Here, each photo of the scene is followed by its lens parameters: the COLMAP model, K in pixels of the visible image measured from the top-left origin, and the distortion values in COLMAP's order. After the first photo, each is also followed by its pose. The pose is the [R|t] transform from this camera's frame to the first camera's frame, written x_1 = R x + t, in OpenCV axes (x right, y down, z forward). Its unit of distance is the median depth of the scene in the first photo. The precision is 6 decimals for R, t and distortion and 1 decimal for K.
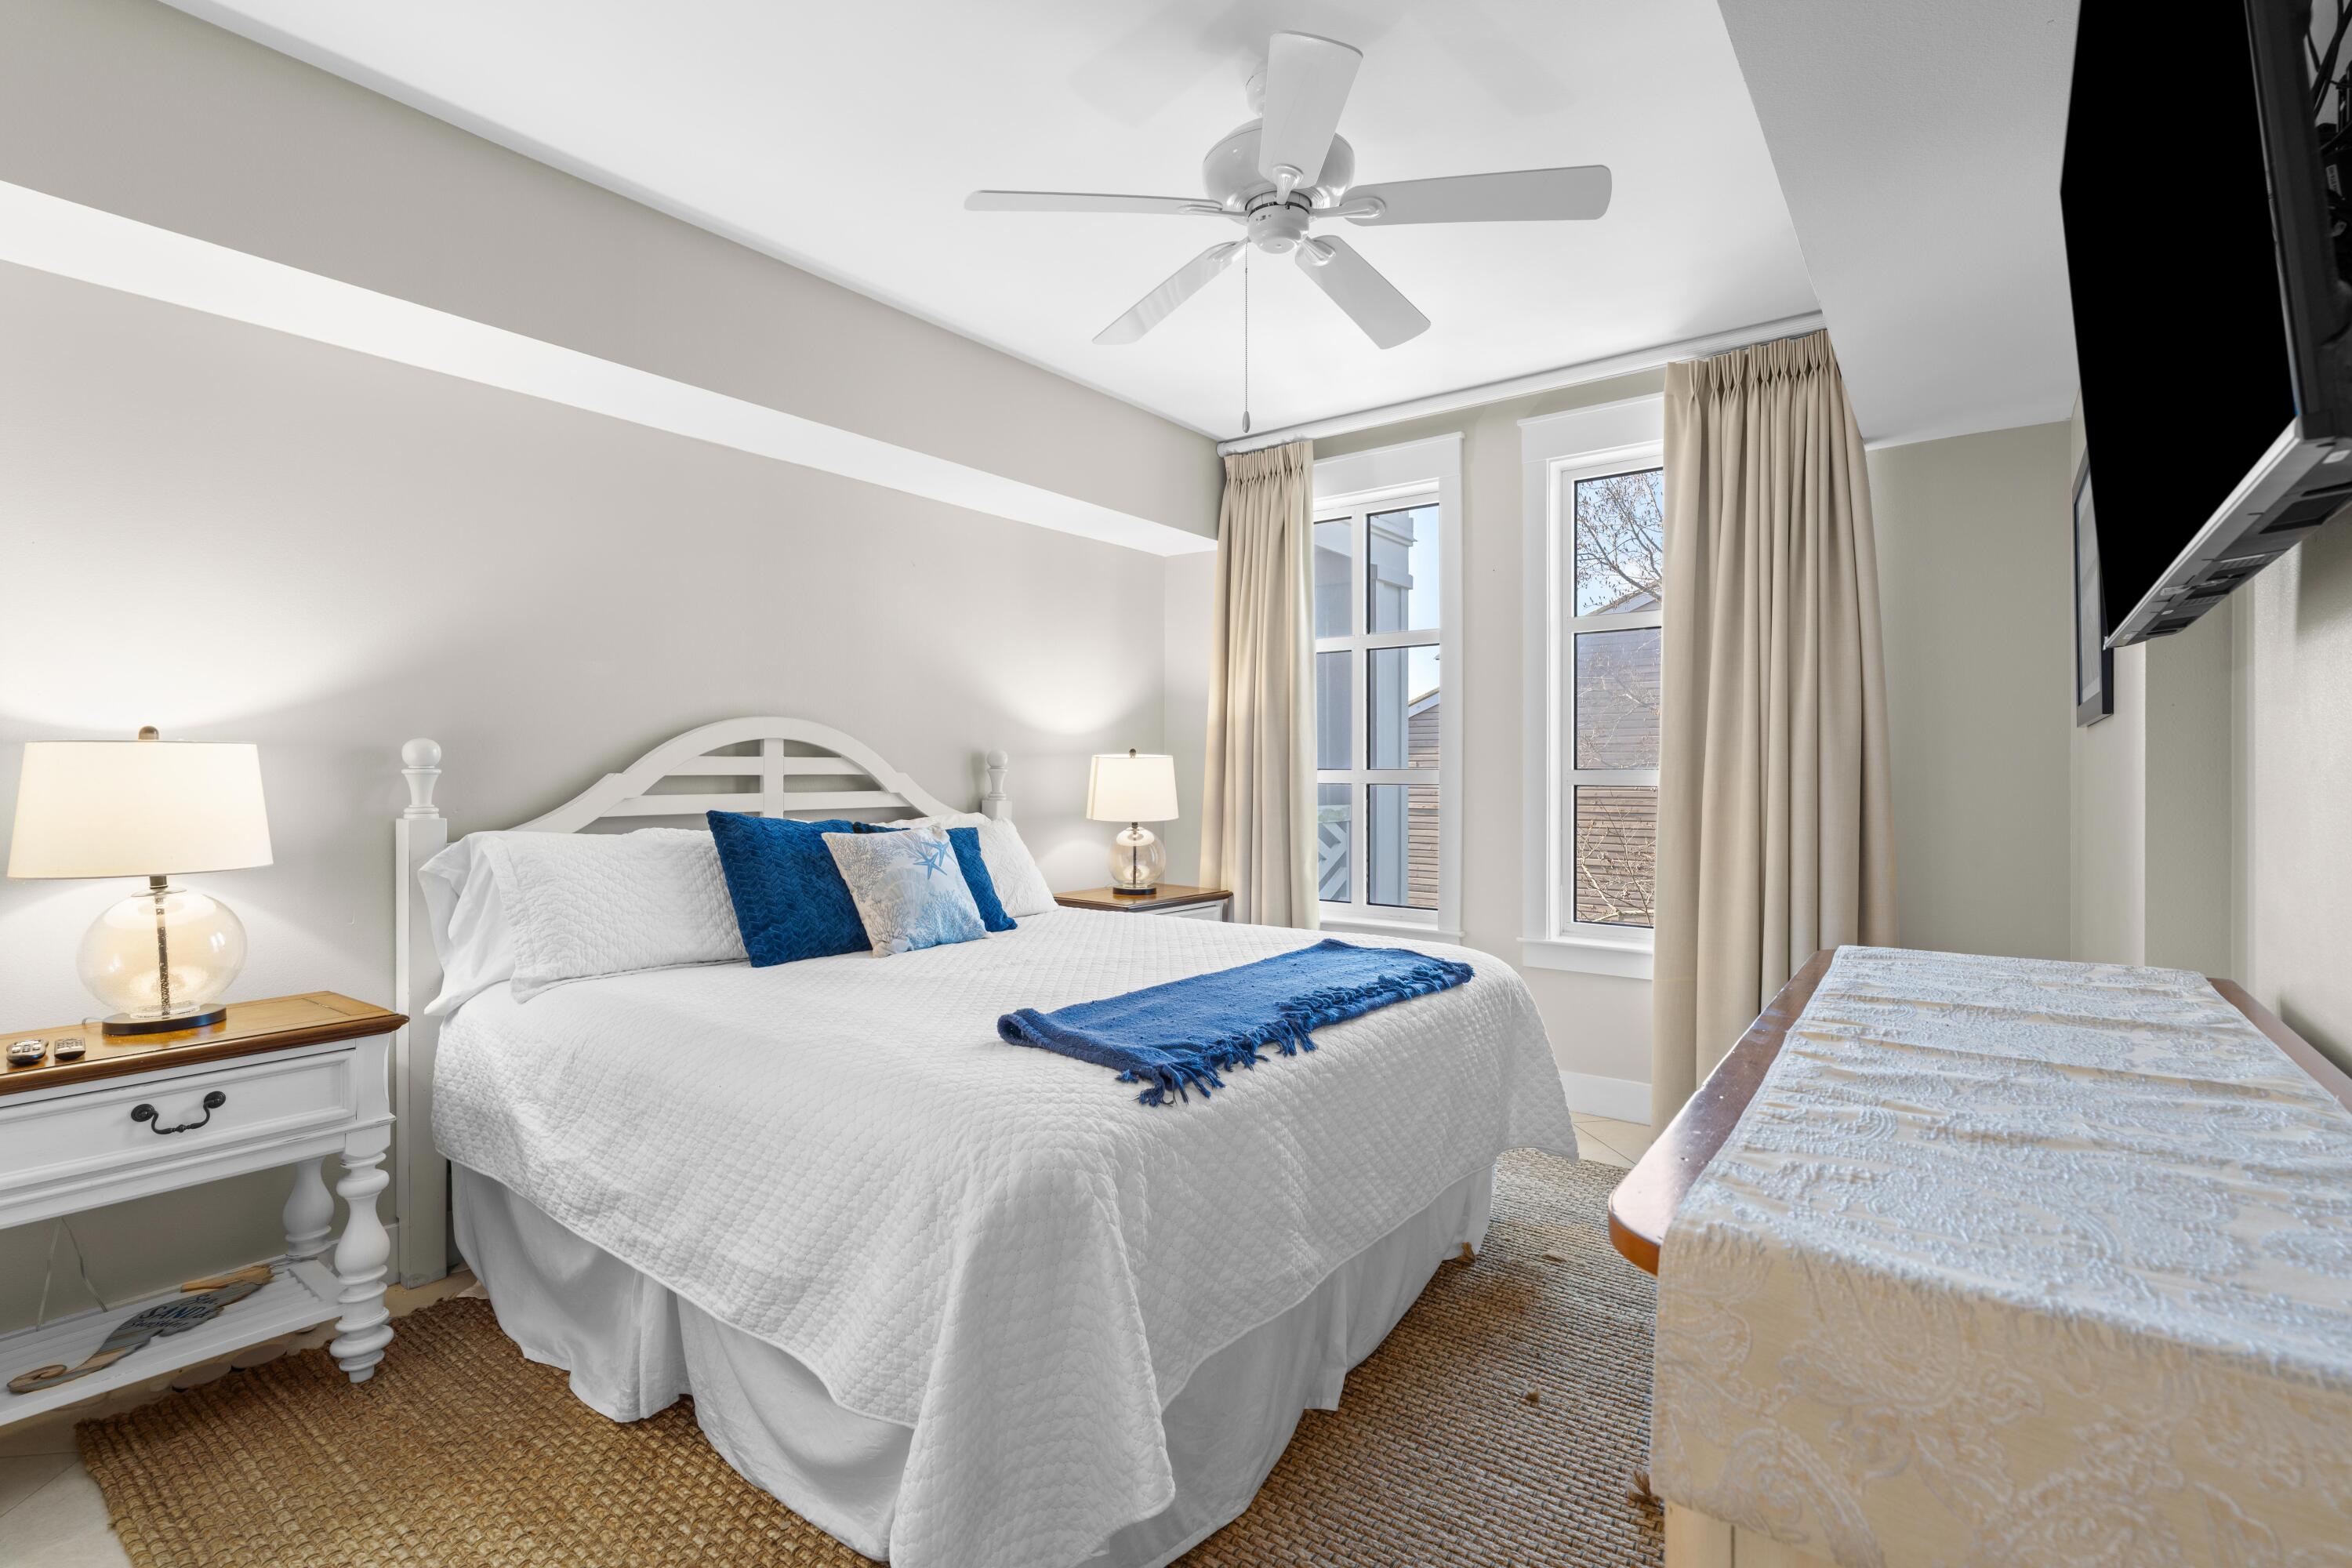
lens RADIAL K [[1069.9, 0, 1182.0], [0, 1069.9, 784.7], [0, 0, 1]] dist [-0.008395, 0.003570]
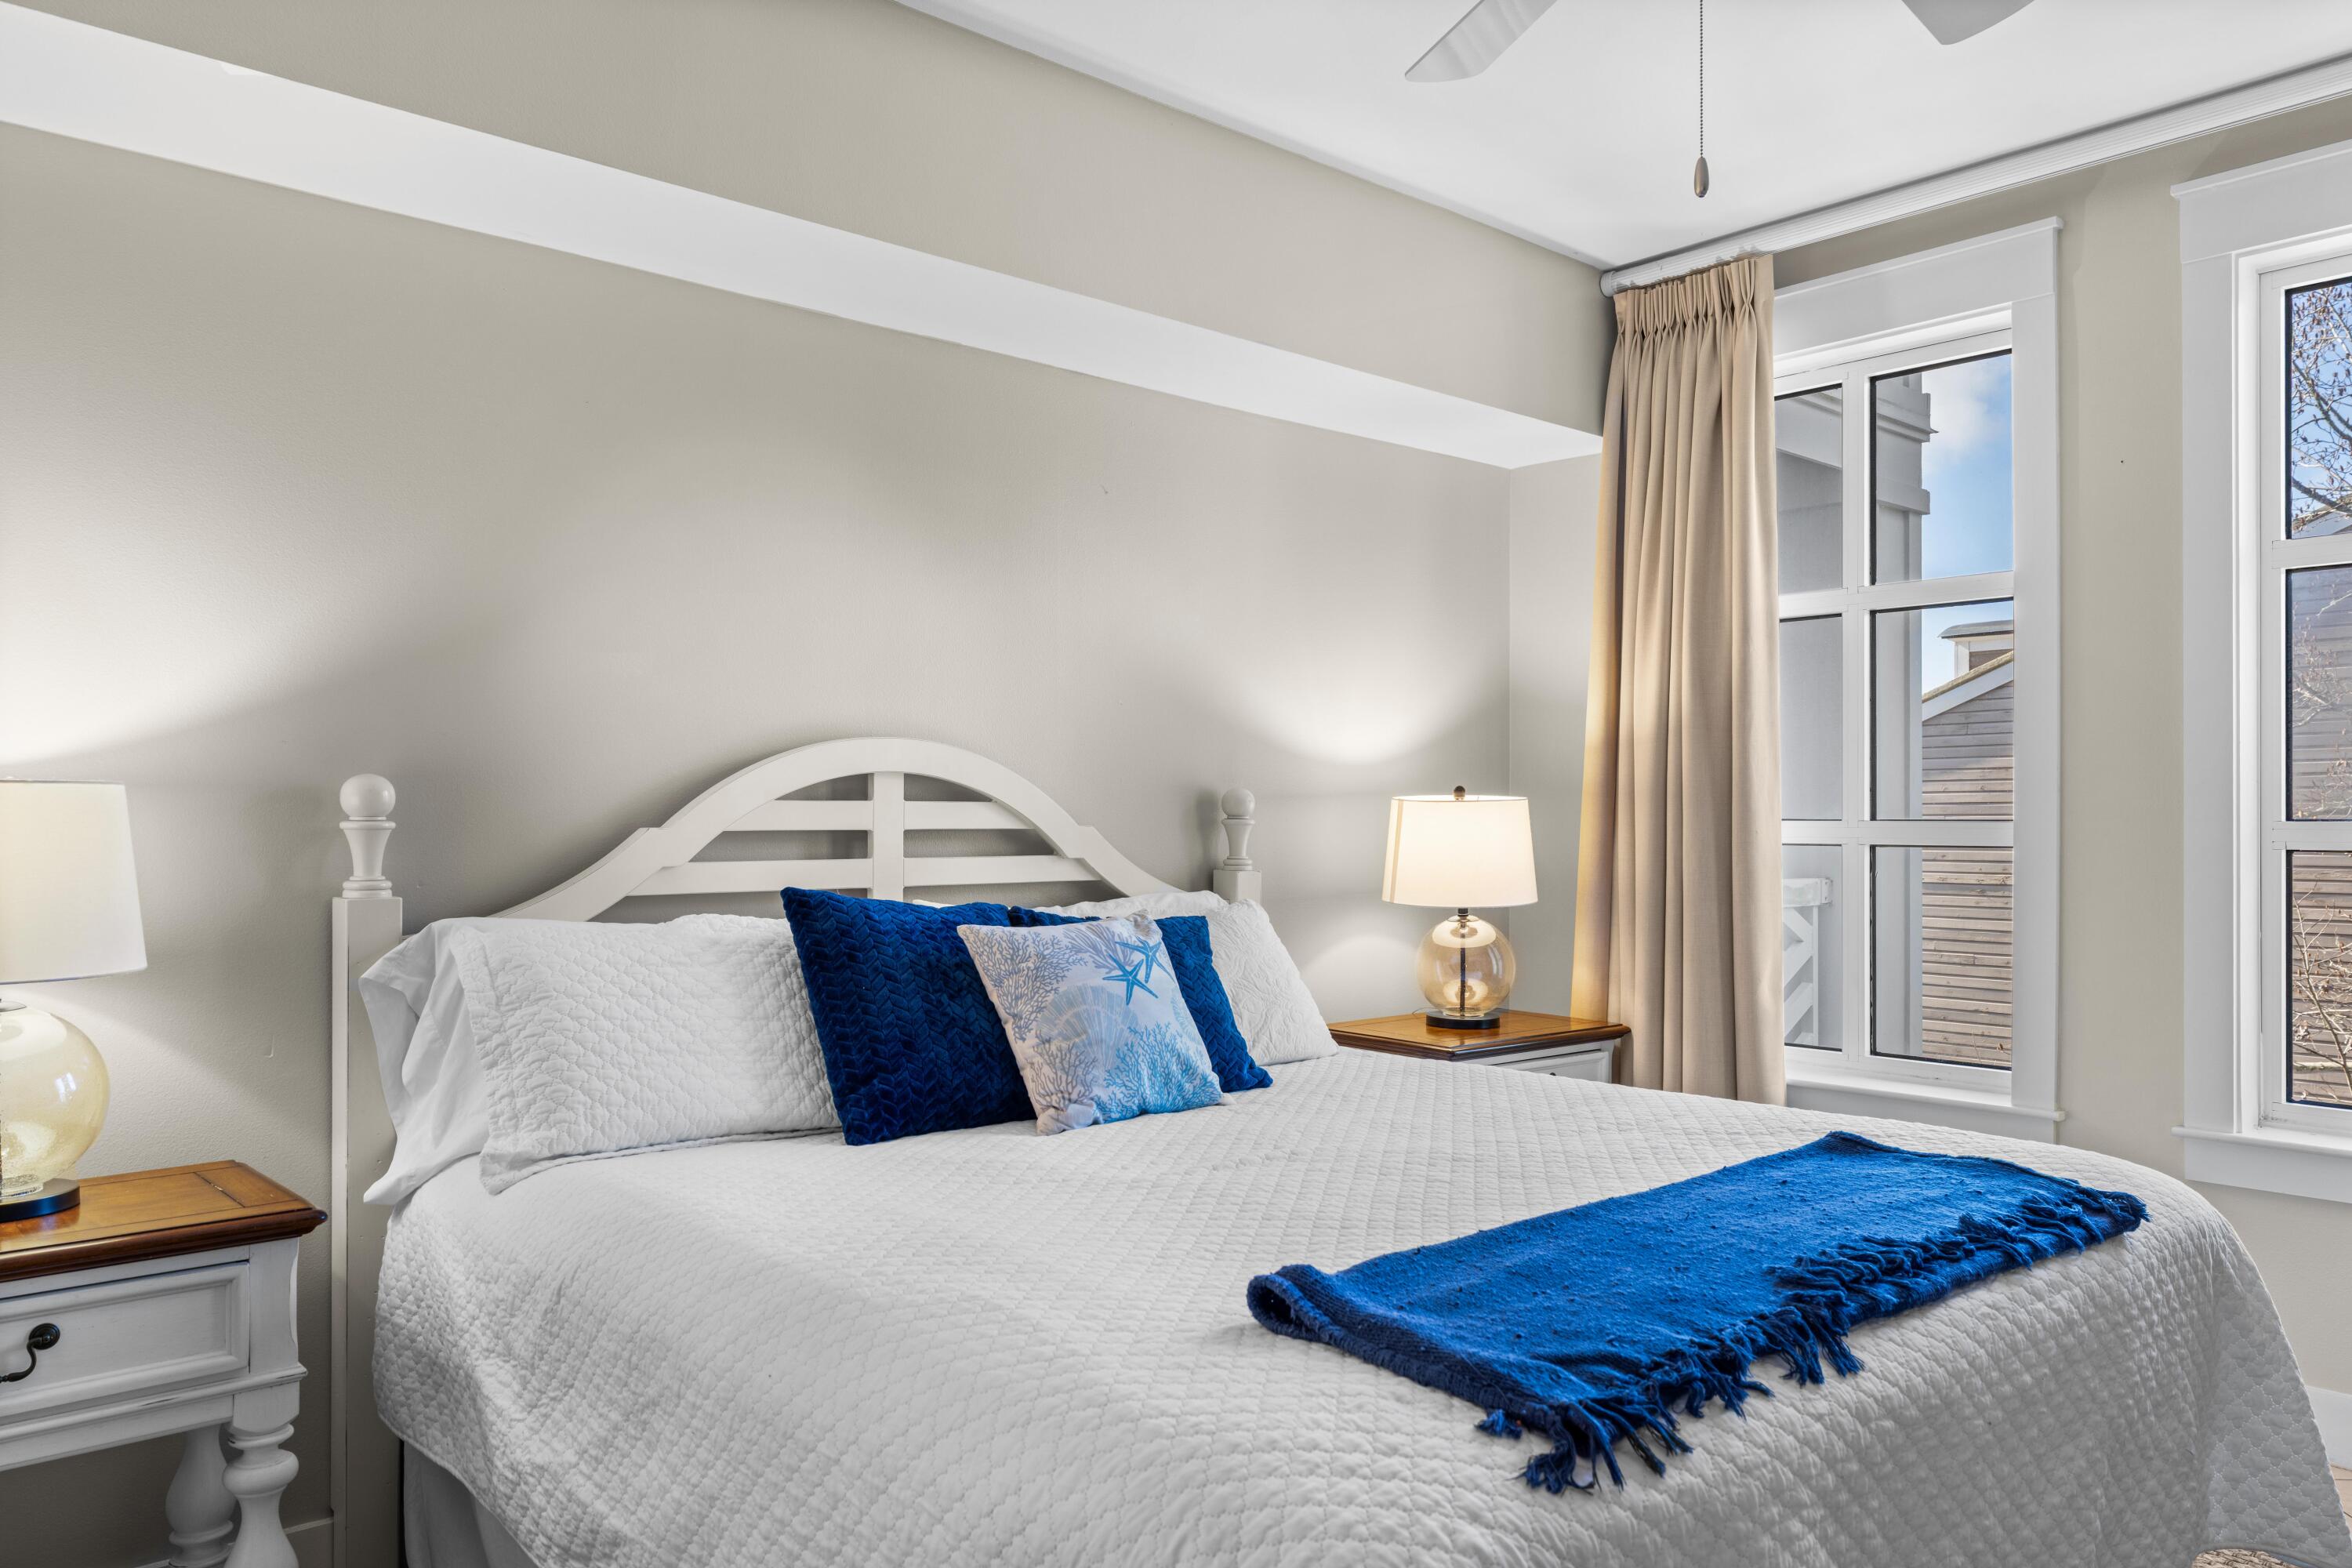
lens RADIAL K [[1614.4, 0, 1154.5], [0, 1614.4, 734.6], [0, 0, 1]] dist [0.004792, -0.009653]
pose [[0.976356, -0.011466, -0.215864, -0.026456], [-0.002818, 0.997832, -0.065751, -0.003516], [0.216150, 0.064804, 0.974207, 0.118603]]
